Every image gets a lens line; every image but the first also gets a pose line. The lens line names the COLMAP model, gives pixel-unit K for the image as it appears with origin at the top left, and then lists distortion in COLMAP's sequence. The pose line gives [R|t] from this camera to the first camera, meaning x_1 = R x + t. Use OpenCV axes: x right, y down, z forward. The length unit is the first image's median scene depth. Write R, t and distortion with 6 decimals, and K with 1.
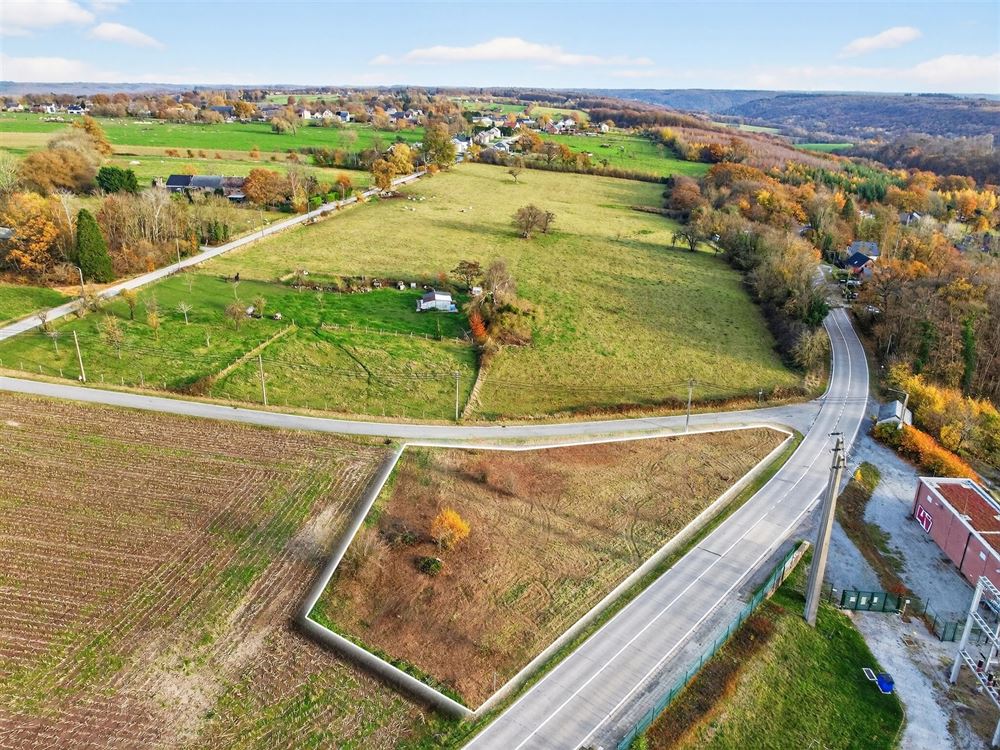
lens RADIAL K [[750.1, 0, 489.9], [0, 750.1, 374.4], [0, 0, 1]] dist [-0.001005, -0.002818]
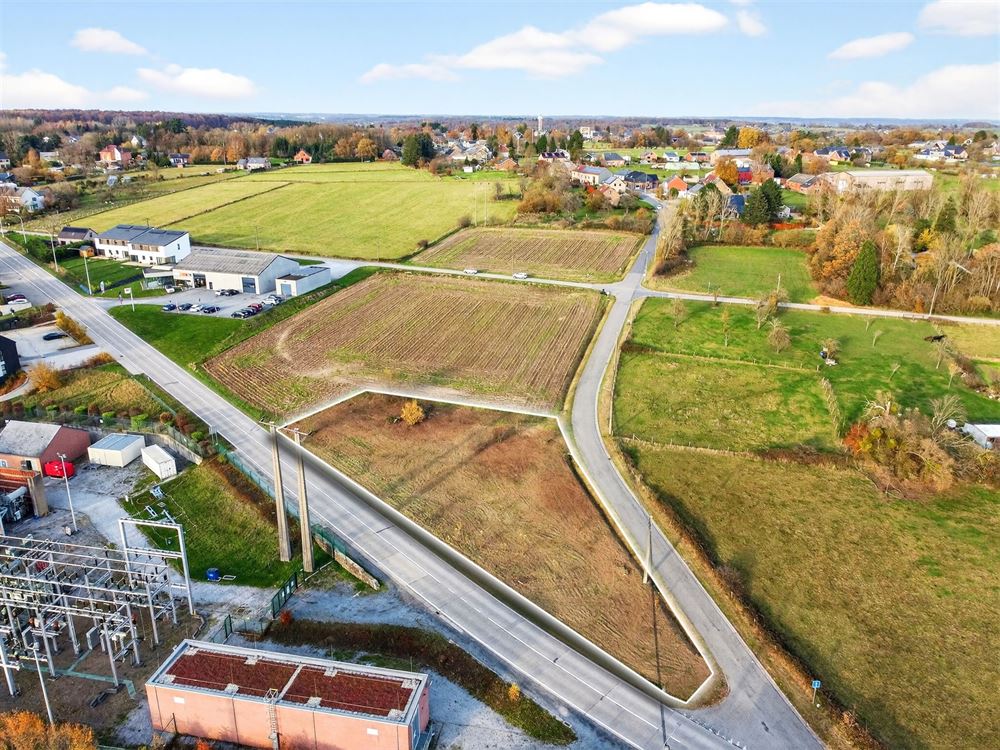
lens RADIAL K [[750.1, 0, 496.6], [0, 750.1, 381.2], [0, 0, 1]] dist [-0.001005, -0.002818]
pose [[-0.117495, 0.325999, -0.938040, 0.835780], [-0.364953, 0.864310, 0.346088, -0.278930], [0.923582, 0.383005, 0.017422, 0.679007]]
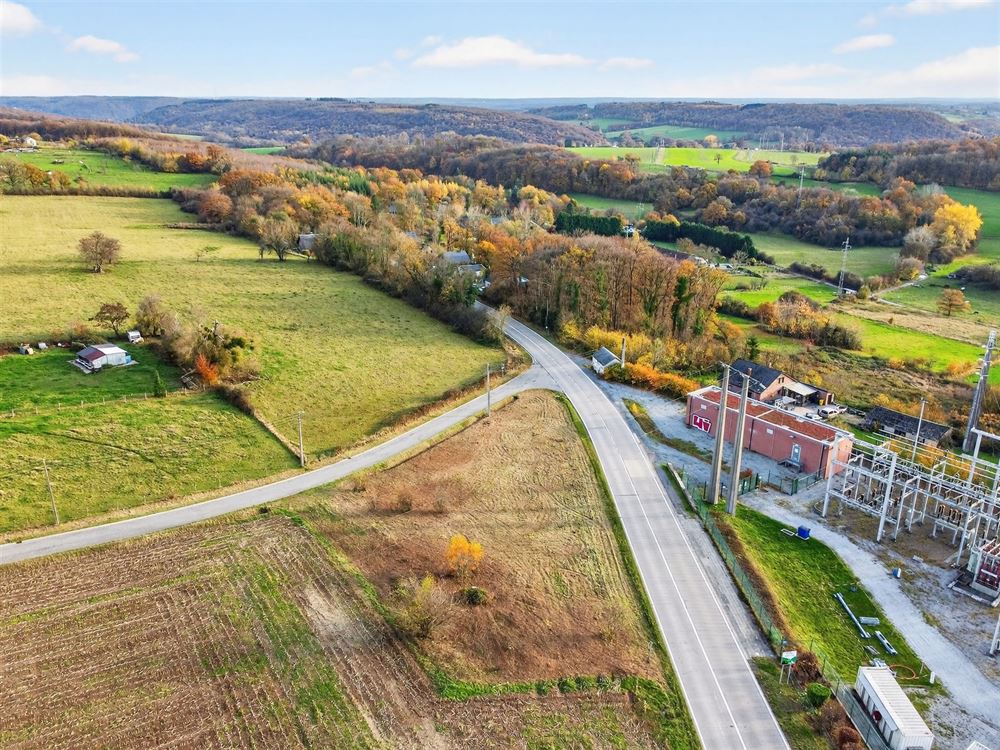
lens RADIAL K [[780.6, 0, 484.9], [0, 780.6, 382.0], [0, 0, 1]] dist [0.004149, -0.007198]
pose [[0.760625, -0.231177, 0.606635, -0.354558], [0.238206, 0.968655, 0.070464, -0.041761], [-0.603910, 0.090907, 0.791852, 0.112215]]
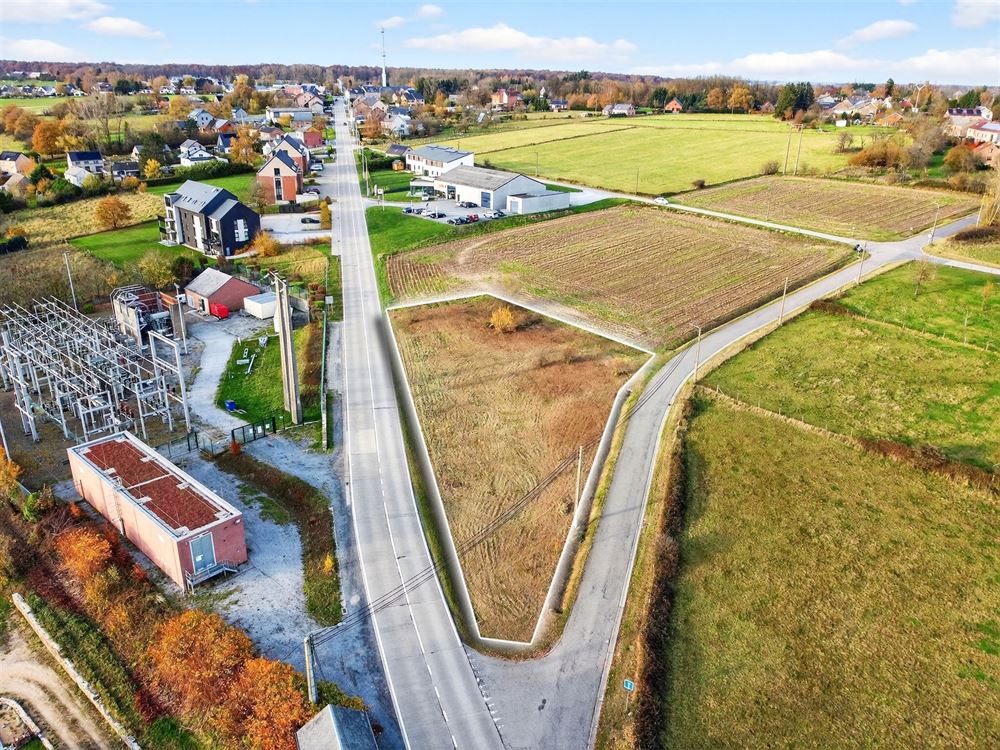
lens RADIAL K [[750.1, 0, 498.8], [0, 750.1, 374.7], [0, 0, 1]] dist [-0.001005, -0.002818]
pose [[-0.616454, 0.276546, -0.737229, 0.666189], [-0.303201, 0.780722, 0.546391, -0.321982], [0.726673, 0.560353, -0.397430, 1.010626]]
